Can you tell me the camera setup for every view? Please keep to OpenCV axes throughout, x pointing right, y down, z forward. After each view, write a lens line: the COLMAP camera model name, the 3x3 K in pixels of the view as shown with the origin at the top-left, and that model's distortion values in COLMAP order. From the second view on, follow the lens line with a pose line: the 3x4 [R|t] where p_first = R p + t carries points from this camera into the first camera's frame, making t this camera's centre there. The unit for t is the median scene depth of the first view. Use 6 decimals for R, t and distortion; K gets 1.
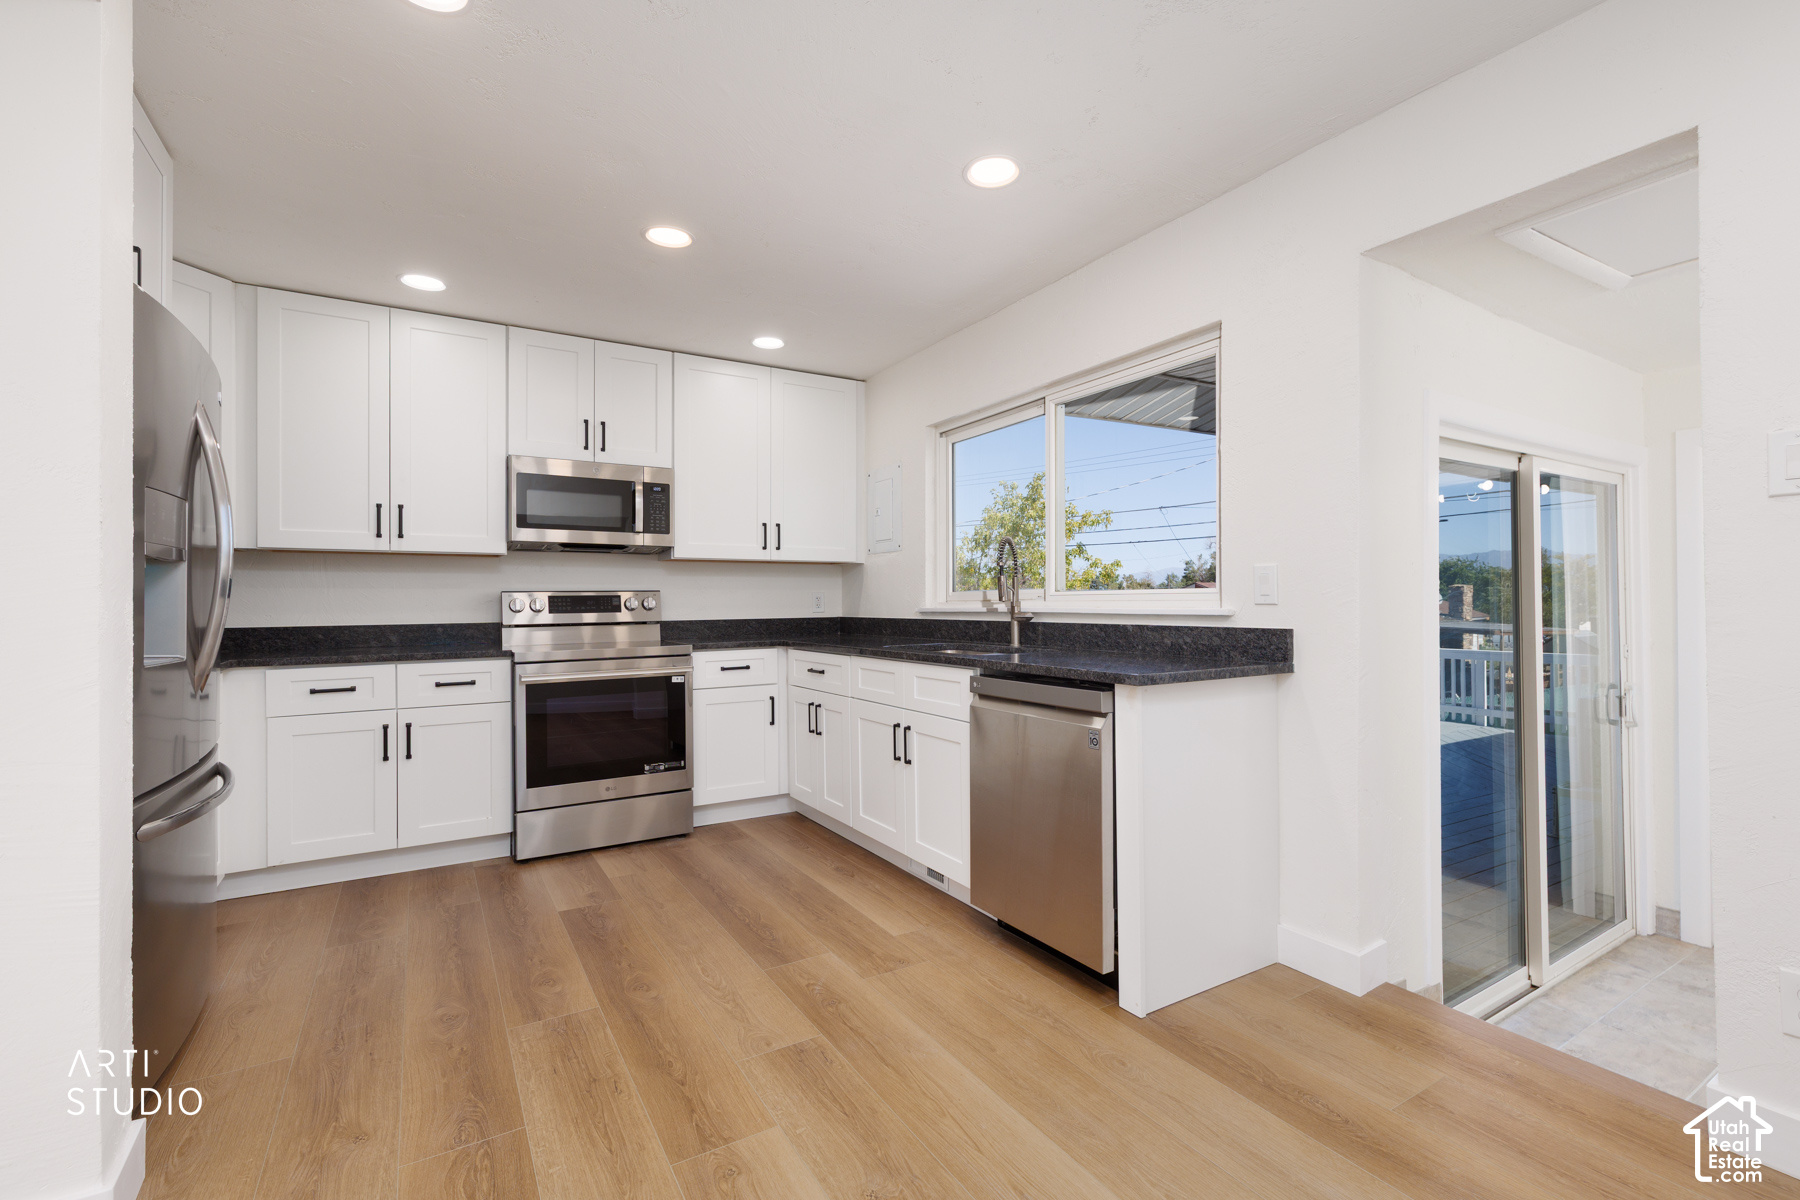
lens RADIAL K [[802.4, 0, 908.0], [0, 802.4, 594.5], [0, 0, 1]] dist [0.012914, -0.006786]
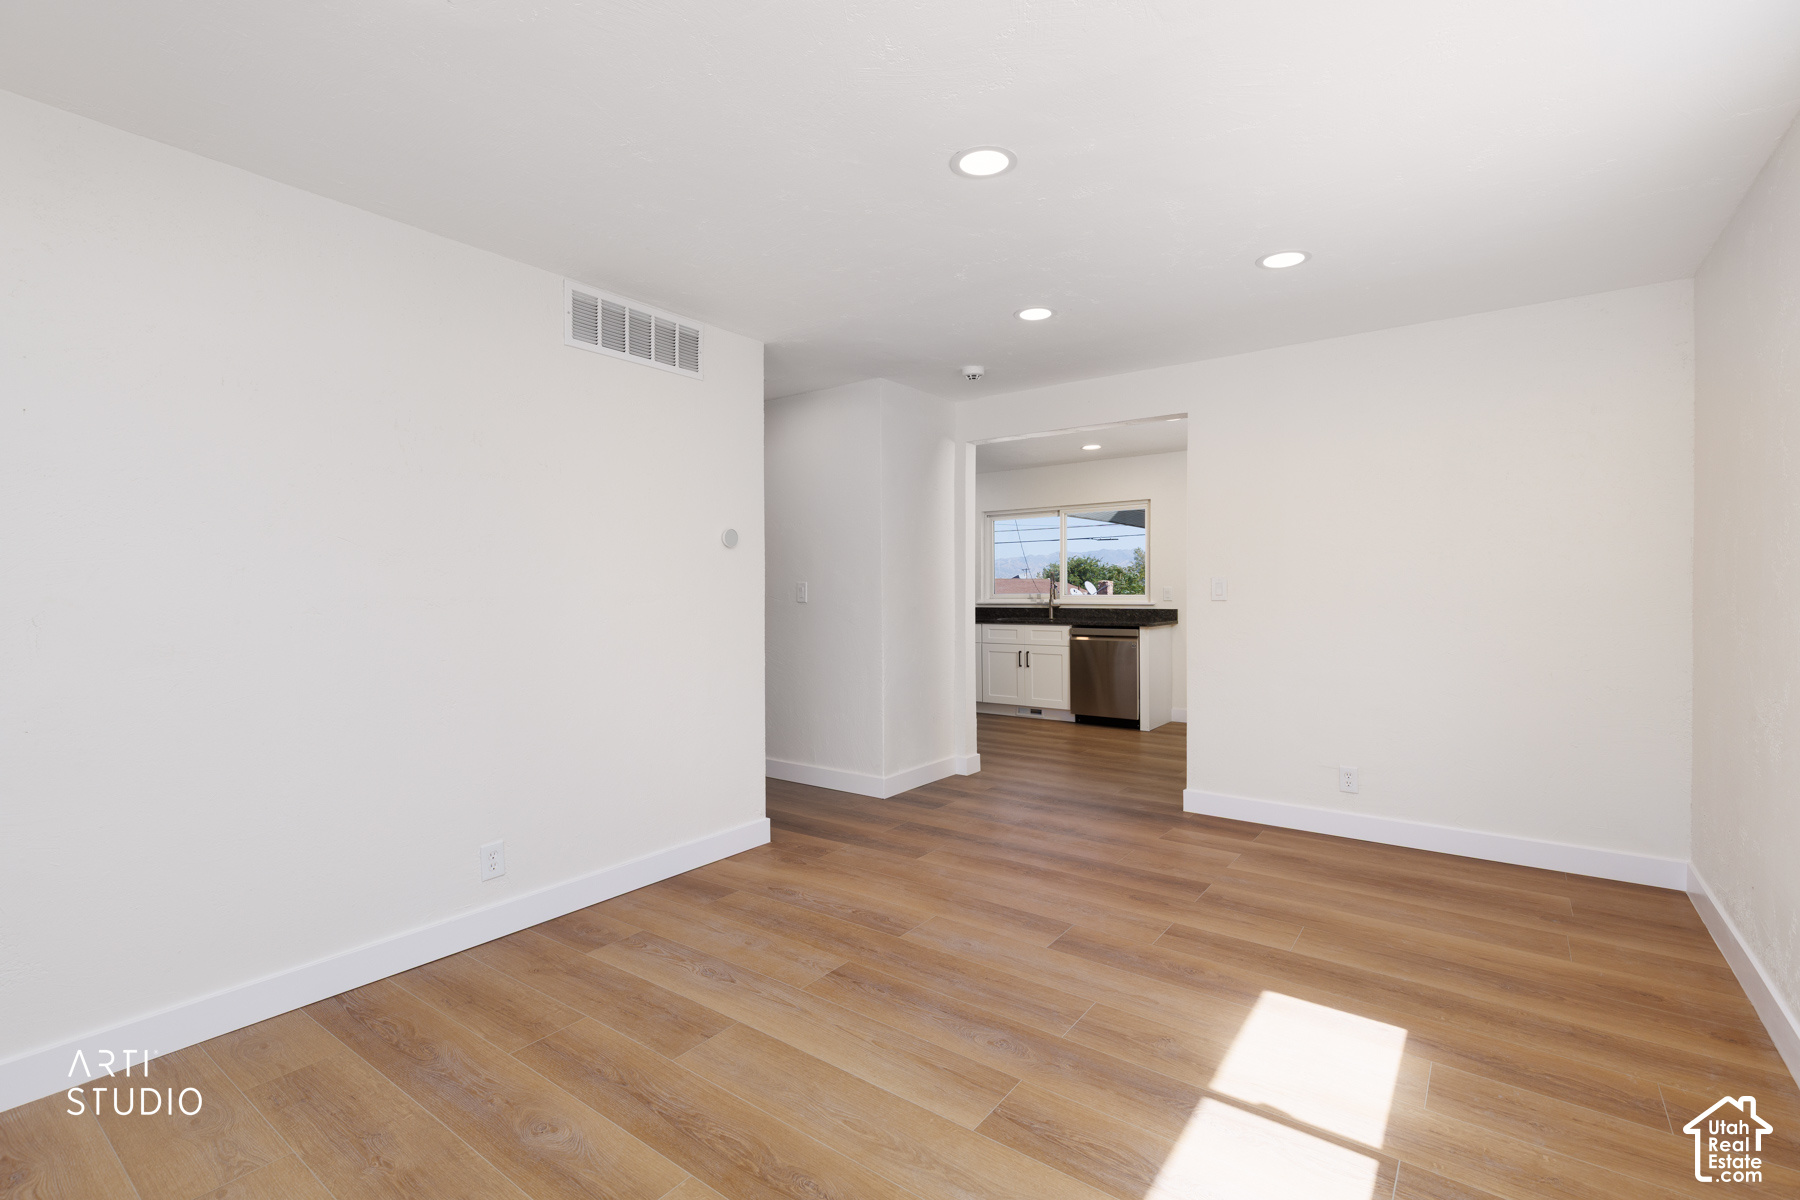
lens RADIAL K [[802.4, 0, 908.0], [0, 802.4, 594.5], [0, 0, 1]] dist [0.012914, -0.006786]
pose [[0.925614, 0.002095, 0.378462, -1.221264], [-0.007387, 0.999894, 0.012532, -0.031893], [-0.378396, -0.014395, 0.925532, -1.067701]]
